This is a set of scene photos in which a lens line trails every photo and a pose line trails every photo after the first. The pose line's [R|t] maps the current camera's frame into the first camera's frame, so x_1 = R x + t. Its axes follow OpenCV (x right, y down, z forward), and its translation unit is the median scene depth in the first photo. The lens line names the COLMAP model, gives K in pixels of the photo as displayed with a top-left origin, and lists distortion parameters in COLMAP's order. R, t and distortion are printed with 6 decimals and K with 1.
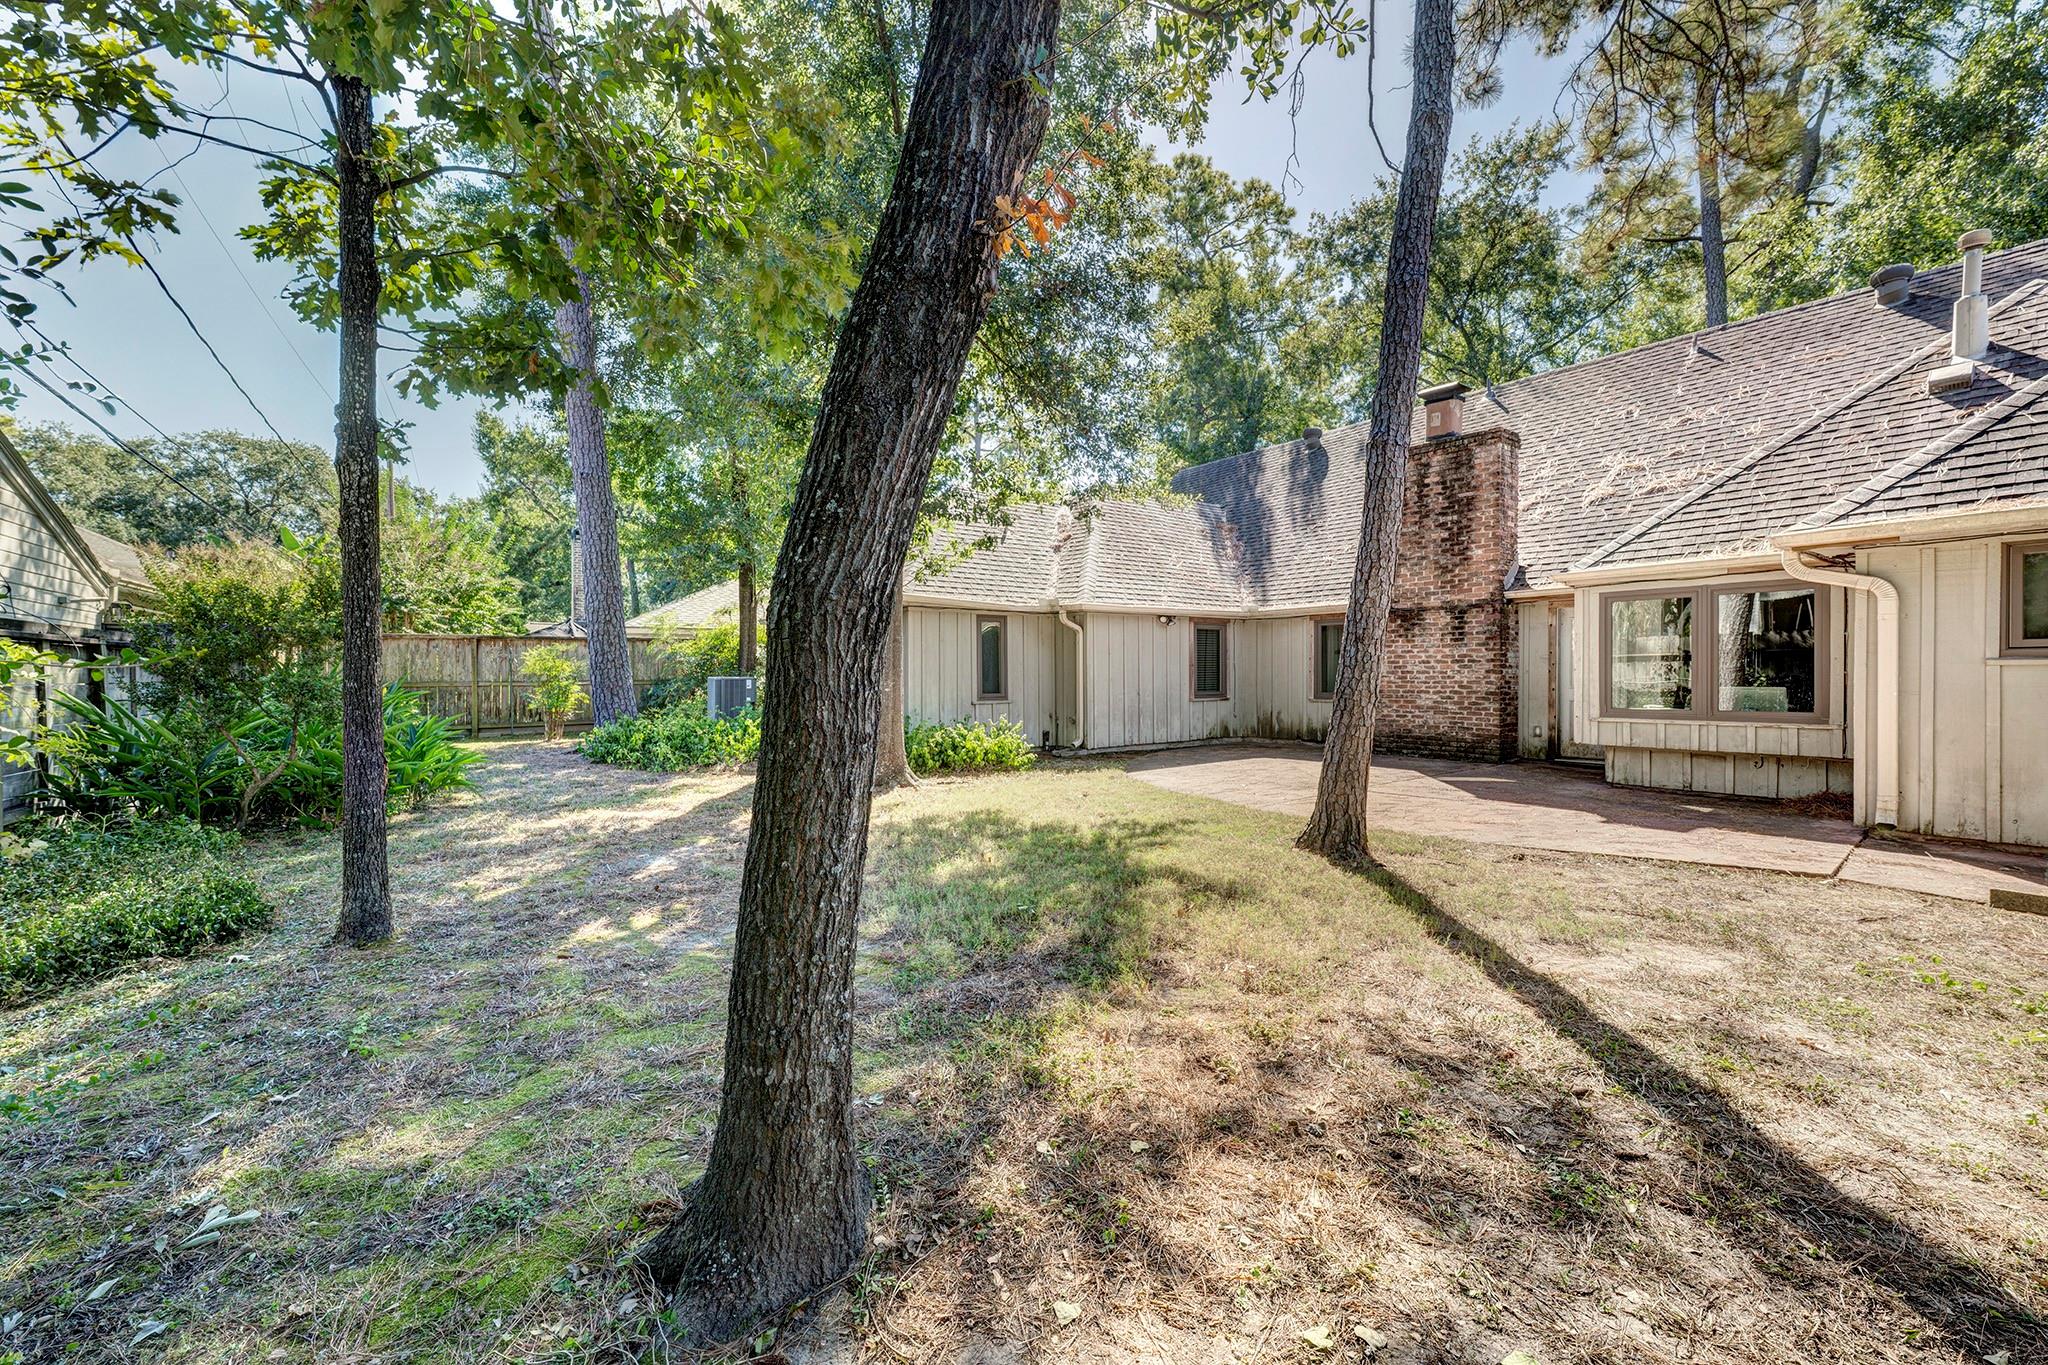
lens RADIAL K [[821.0, 0, 1023.5], [0, 821.0, 679.1], [0, 0, 1]] dist [-0.000892, -0.000141]
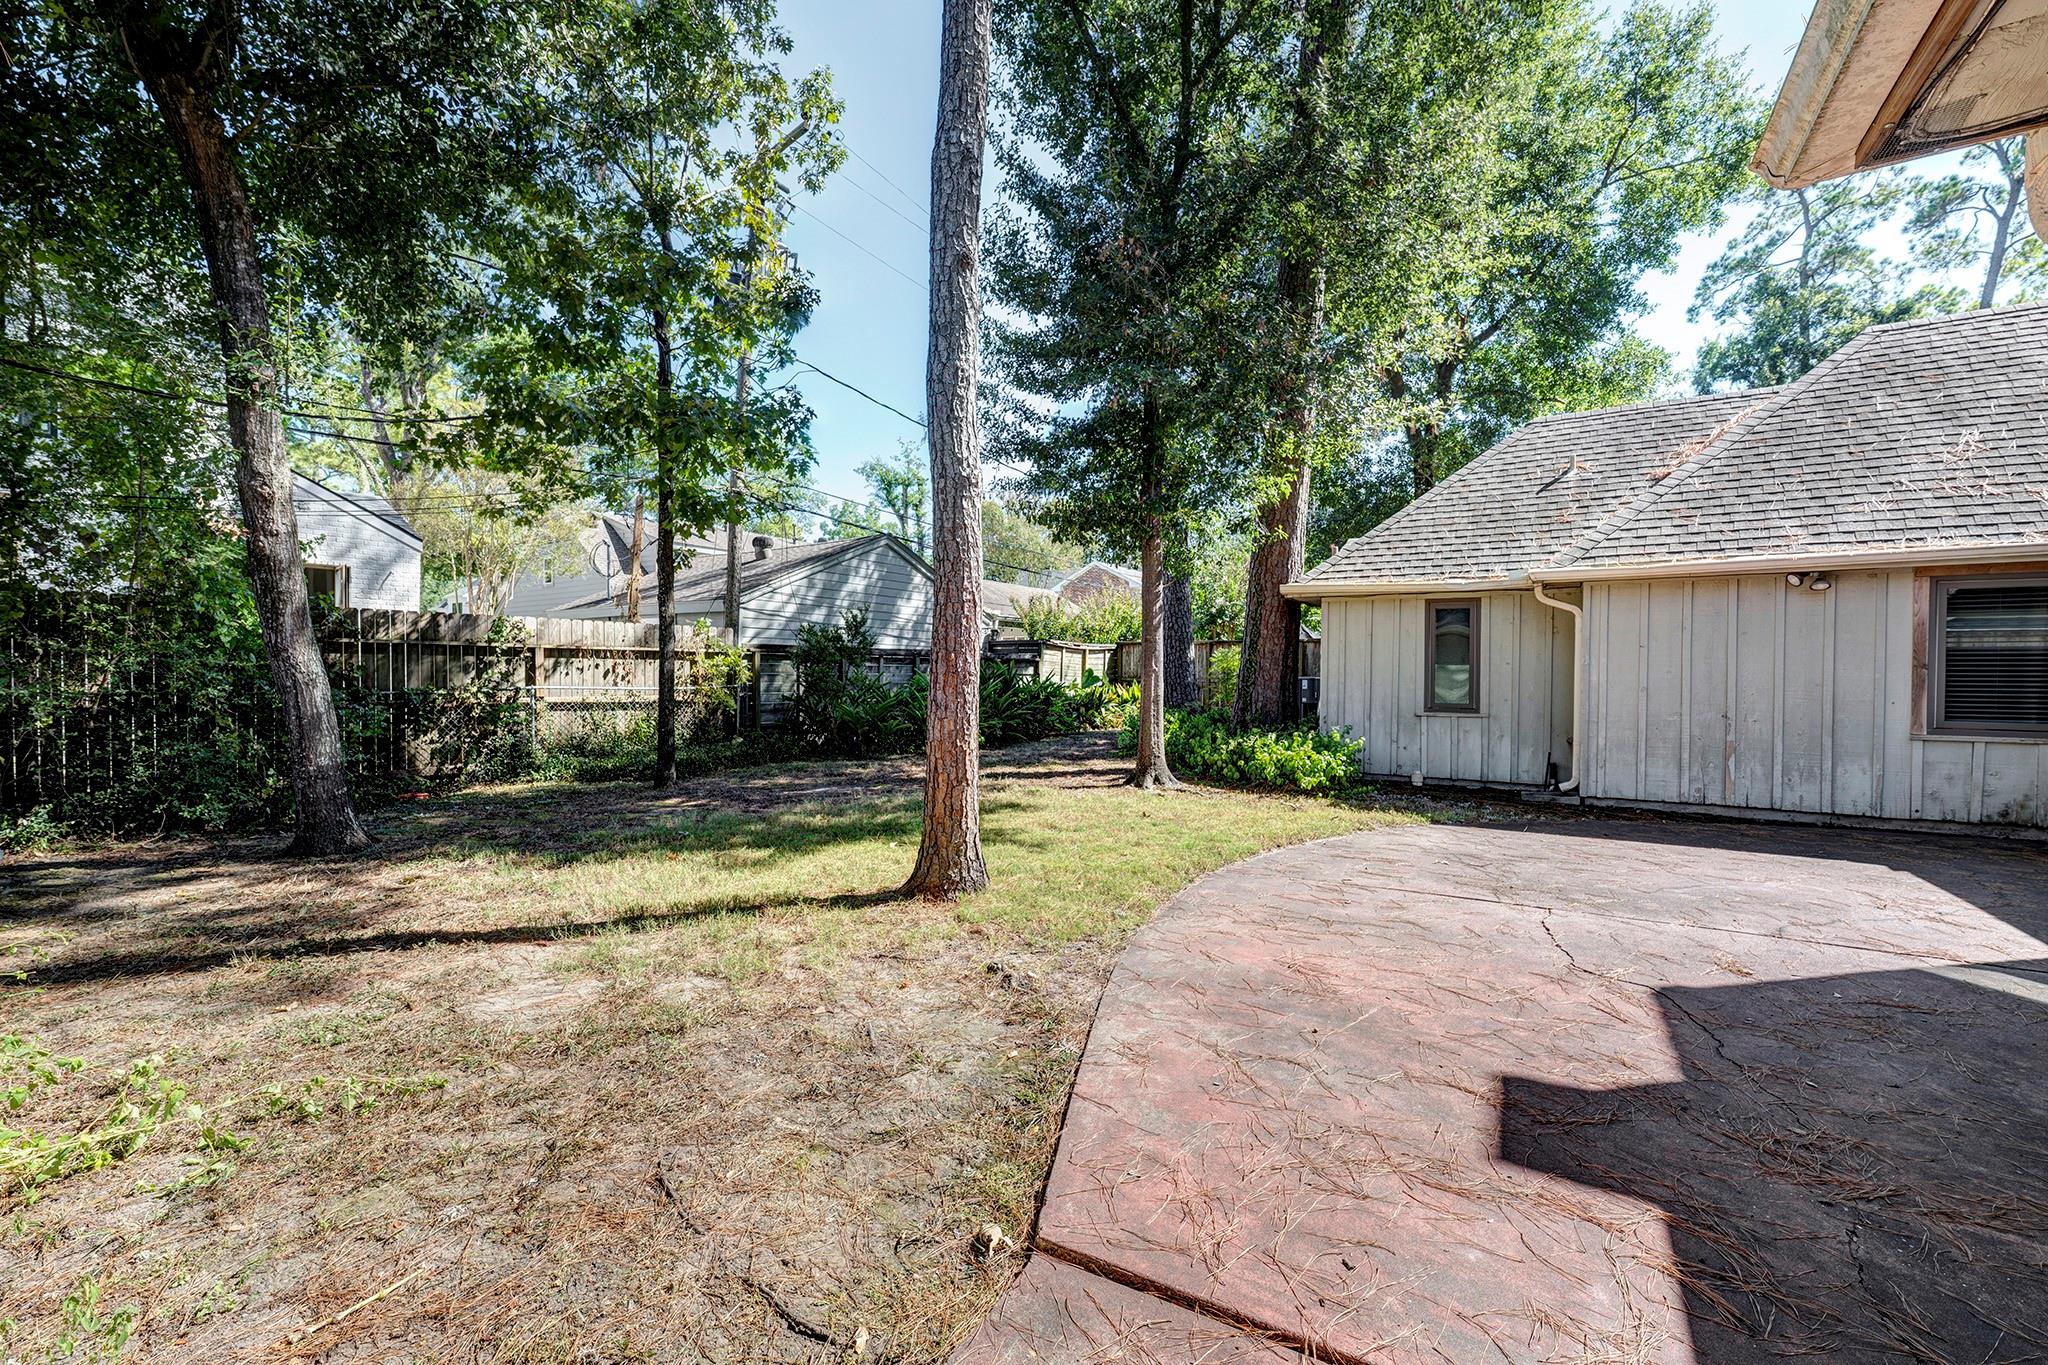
lens RADIAL K [[861.7, 0, 1022.9], [0, 861.7, 682.7], [0, 0, 1]] dist [0.002695, 0.000229]
pose [[0.390435, 0.007340, -0.920601, 0.527650], [-0.019004, 0.999819, -0.000088, 0.005222], [0.920434, 0.017529, 0.390504, 0.331630]]
